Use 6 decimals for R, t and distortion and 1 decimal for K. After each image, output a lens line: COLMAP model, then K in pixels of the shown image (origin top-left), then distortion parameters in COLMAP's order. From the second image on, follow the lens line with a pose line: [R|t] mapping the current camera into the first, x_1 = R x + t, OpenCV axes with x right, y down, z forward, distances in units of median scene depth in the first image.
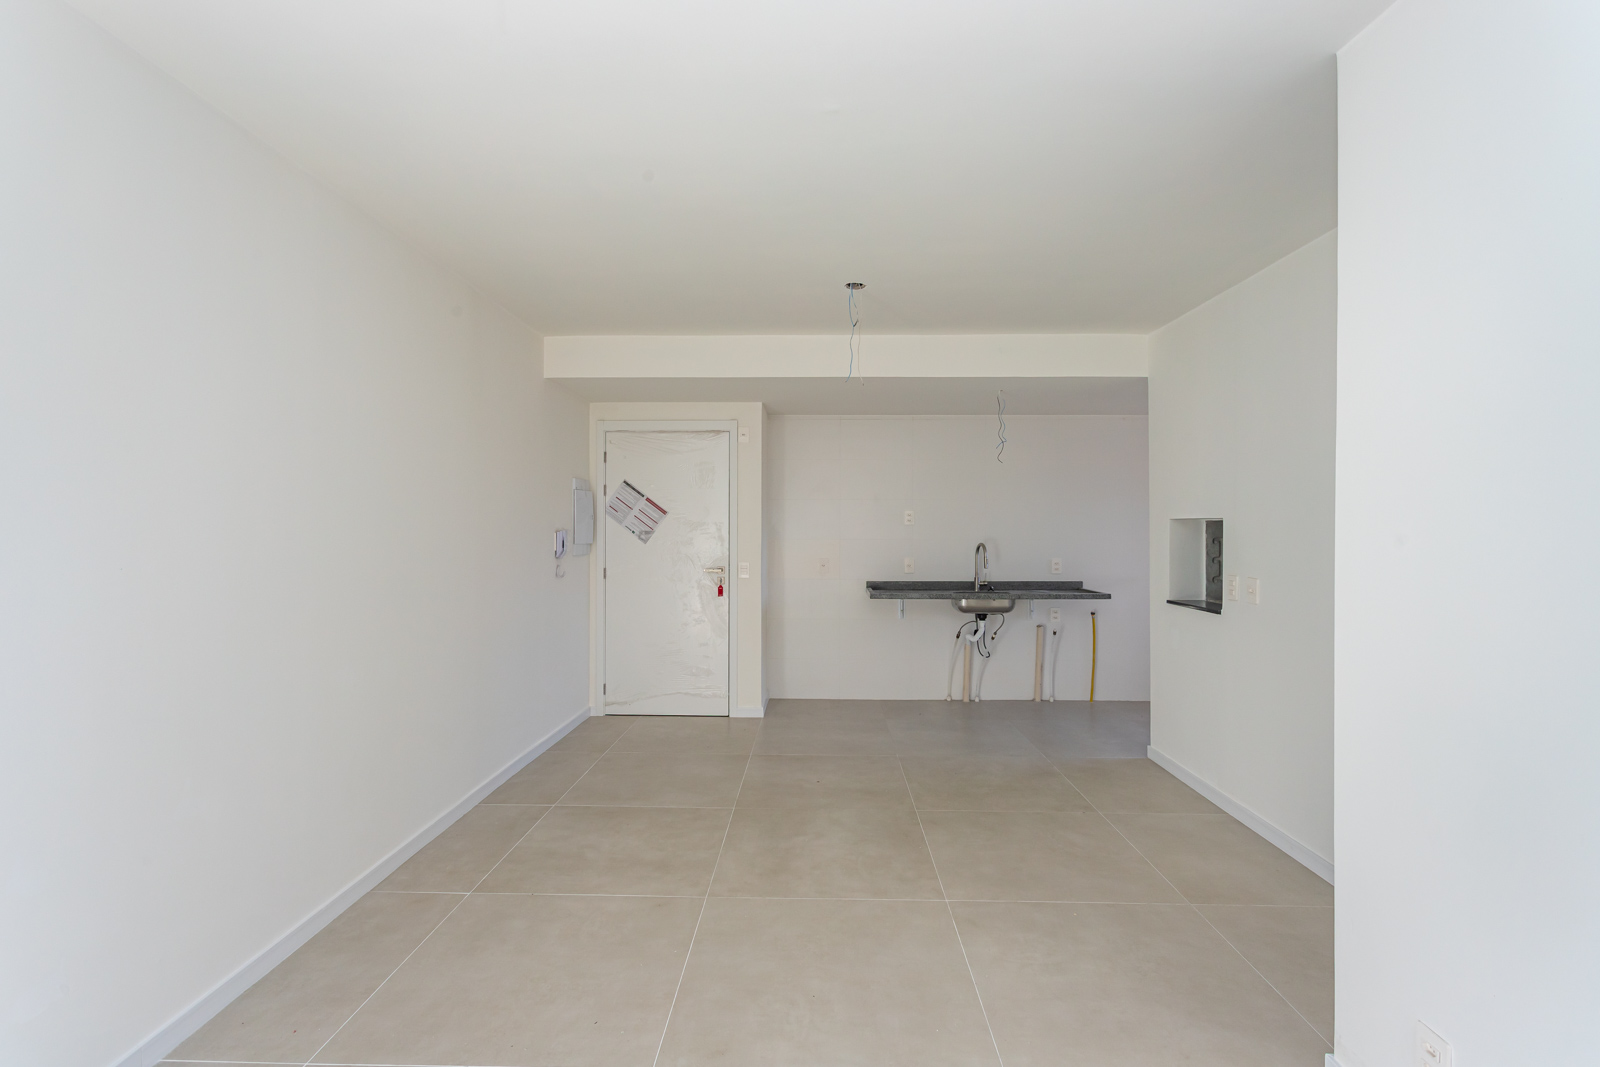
lens RADIAL K [[794.7, 0, 800.0], [0, 794.7, 533.5], [0, 0, 1]] dist [-0.001987, 0.000165]
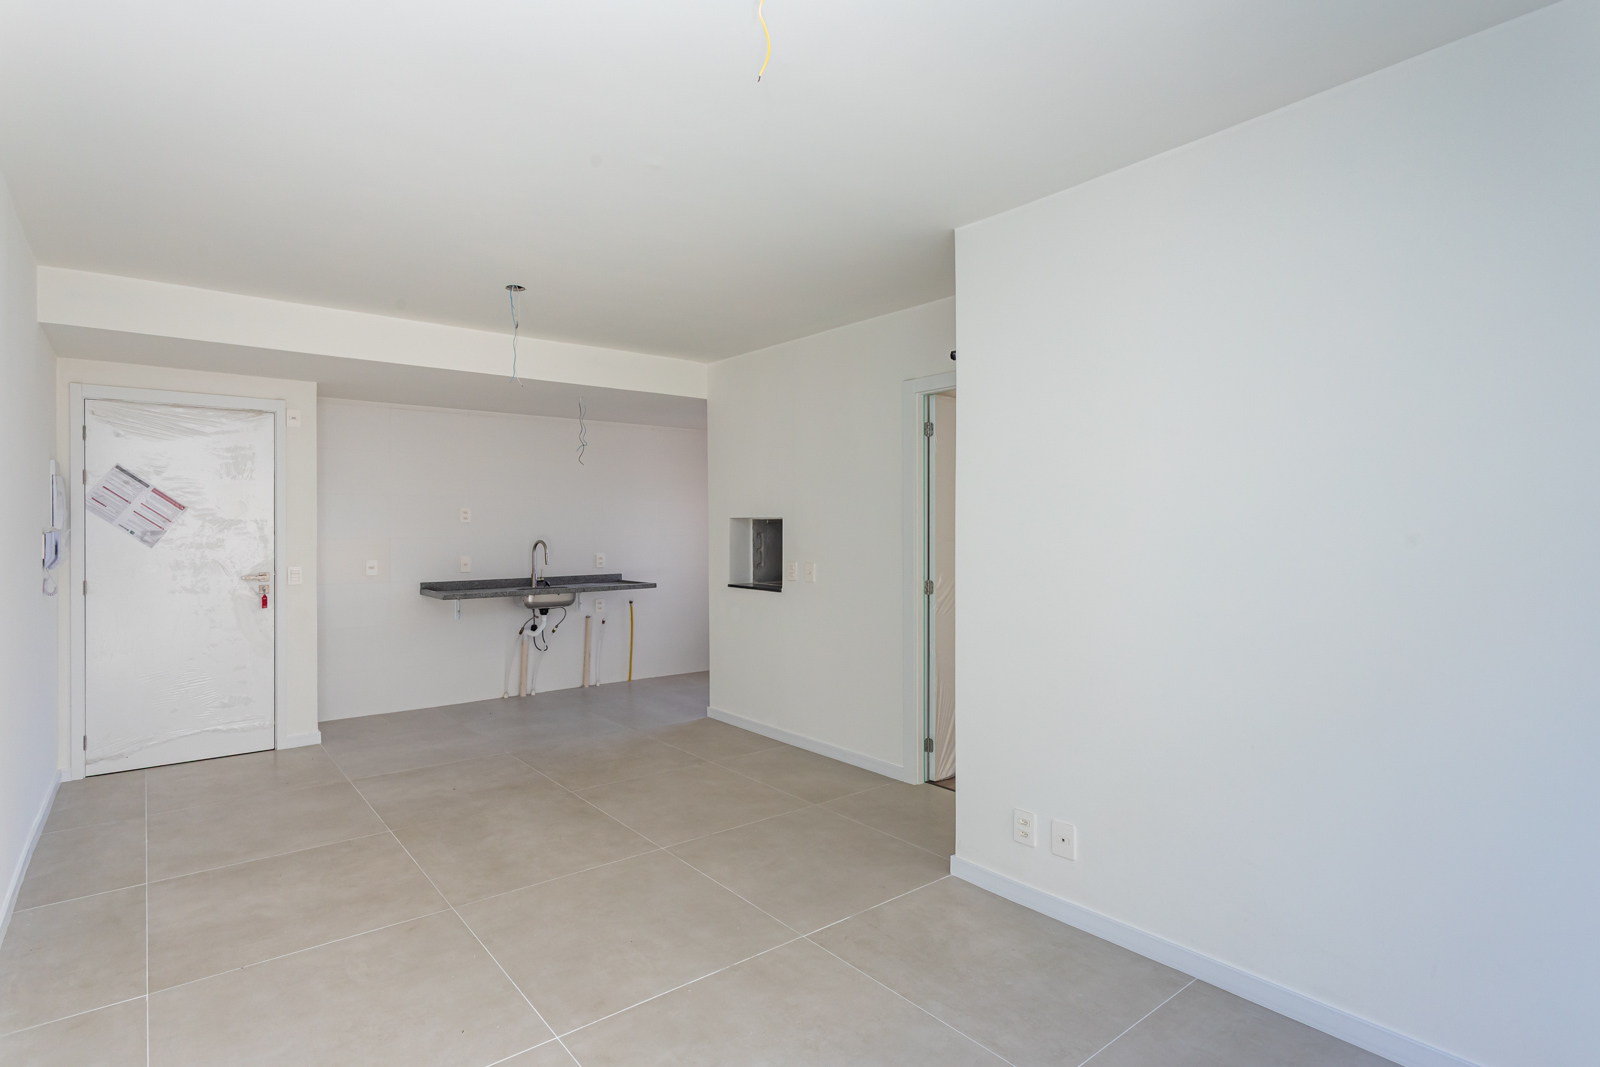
lens RADIAL K [[794.7, 0, 800.0], [0, 794.7, 533.5], [0, 0, 1]] dist [-0.001987, 0.000165]
pose [[0.765407, -0.009990, 0.643469, -0.205913], [0.007713, 0.999950, 0.006349, -0.000782], [-0.643500, 0.000104, 0.765446, -0.006255]]
